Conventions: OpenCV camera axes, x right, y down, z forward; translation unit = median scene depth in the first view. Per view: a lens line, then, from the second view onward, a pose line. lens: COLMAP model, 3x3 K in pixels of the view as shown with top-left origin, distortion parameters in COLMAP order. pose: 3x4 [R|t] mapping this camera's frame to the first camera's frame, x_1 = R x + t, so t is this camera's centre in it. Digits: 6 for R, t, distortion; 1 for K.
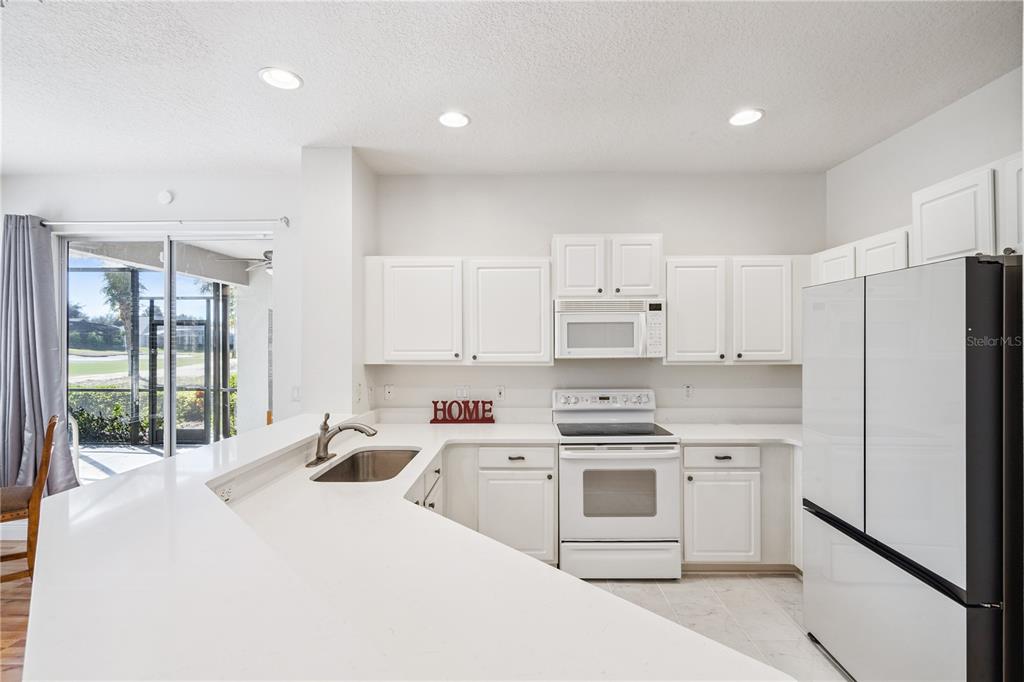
lens RADIAL K [[468.4, 0, 514.4], [0, 468.4, 341.7], [0, 0, 1]] dist [-0.000962, 0.000632]
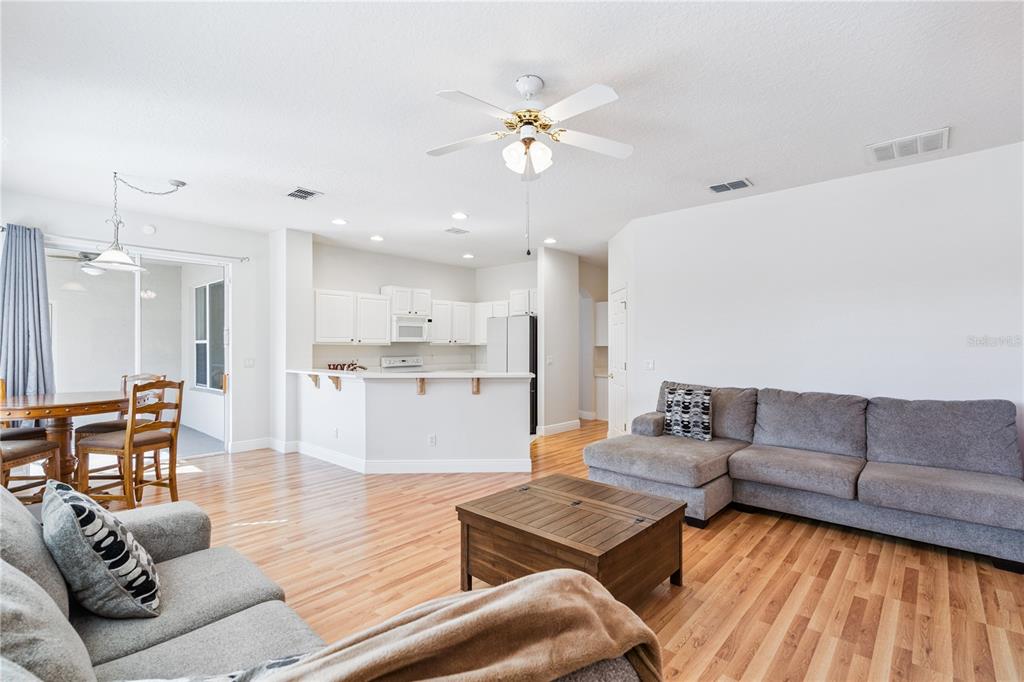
lens RADIAL K [[475.1, 0, 512.2], [0, 475.1, 345.8], [0, 0, 1]] dist [0.000447, 0.000096]
pose [[0.656148, 0.003040, 0.754626, -1.239032], [-0.006091, 0.999981, 0.001268, 0.048091], [-0.754608, -0.005428, 0.656154, -0.902207]]
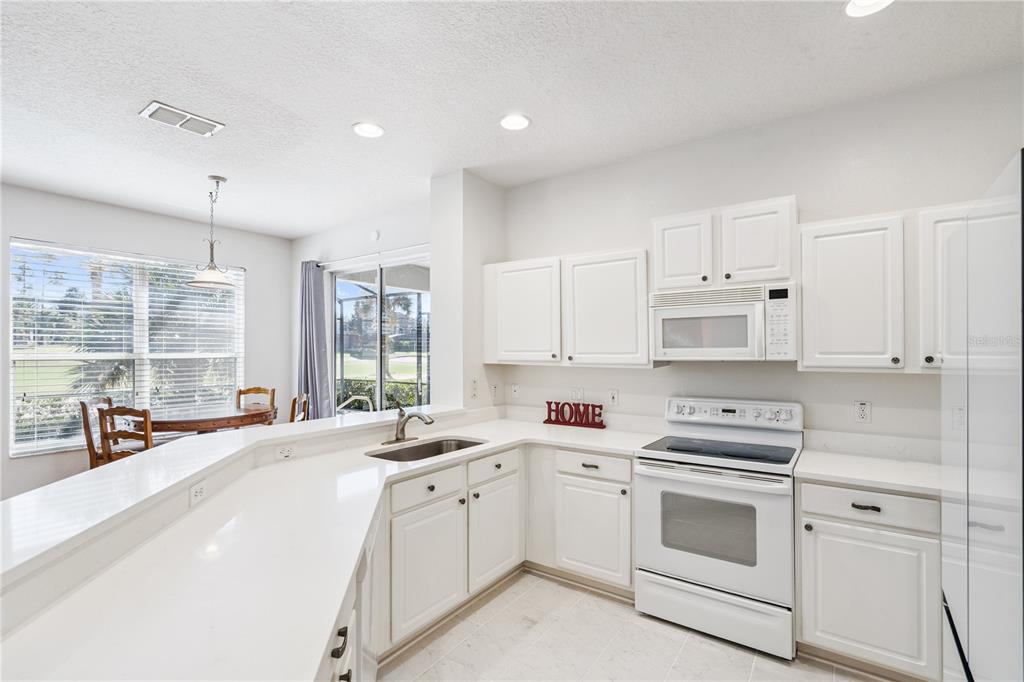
lens RADIAL K [[475.1, 0, 512.2], [0, 475.1, 345.8], [0, 0, 1]] dist [0.000447, 0.000096]
pose [[0.824202, -0.005028, -0.566274, 0.375711], [0.002981, 0.999985, -0.004540, 0.012021], [0.566288, 0.002054, 0.824205, 0.121141]]
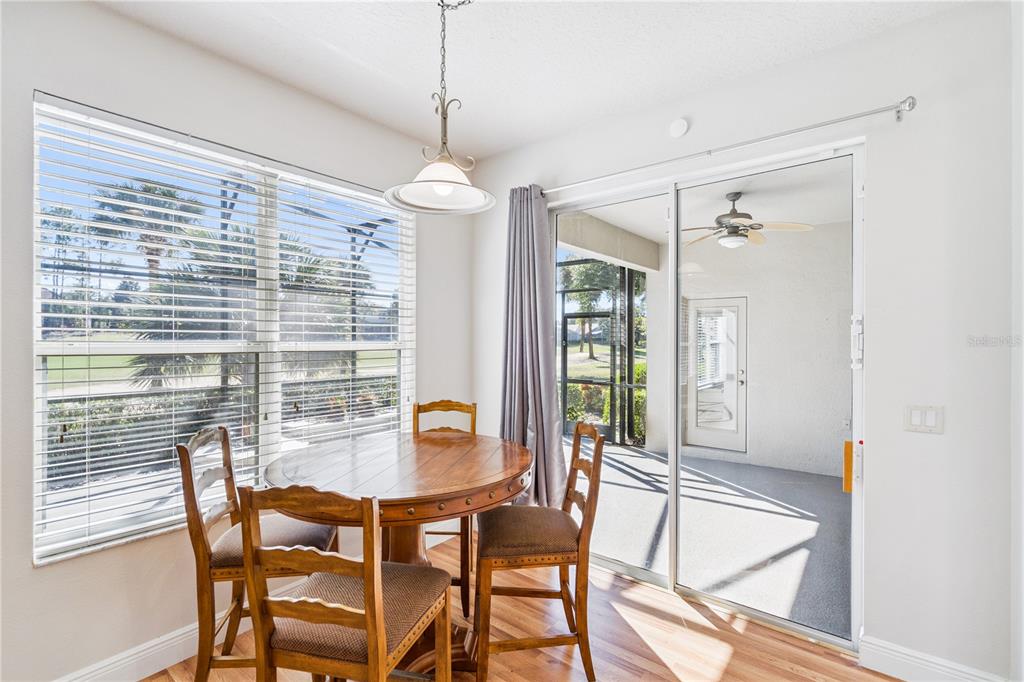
lens RADIAL K [[468.4, 0, 514.4], [0, 468.4, 341.7], [0, 0, 1]] dist [-0.000962, 0.000632]
pose [[0.792339, 0.005514, -0.610056, -0.556110], [-0.000456, 0.999964, 0.008446, 0.018231], [0.610081, -0.006414, 0.792313, 0.297640]]
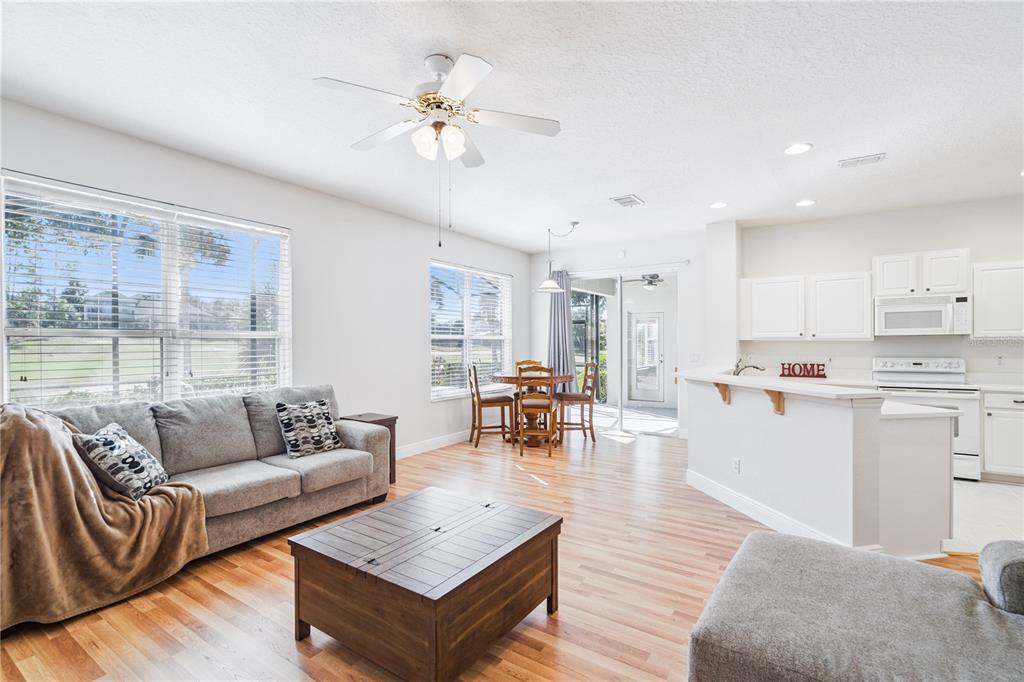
lens RADIAL K [[468.4, 0, 514.4], [0, 468.4, 341.7], [0, 0, 1]] dist [-0.000962, 0.000632]
pose [[0.844656, -0.001298, -0.535307, -0.093078], [0.003233, 0.999991, 0.002675, 0.047742], [0.535299, -0.003990, 0.844653, -0.961569]]
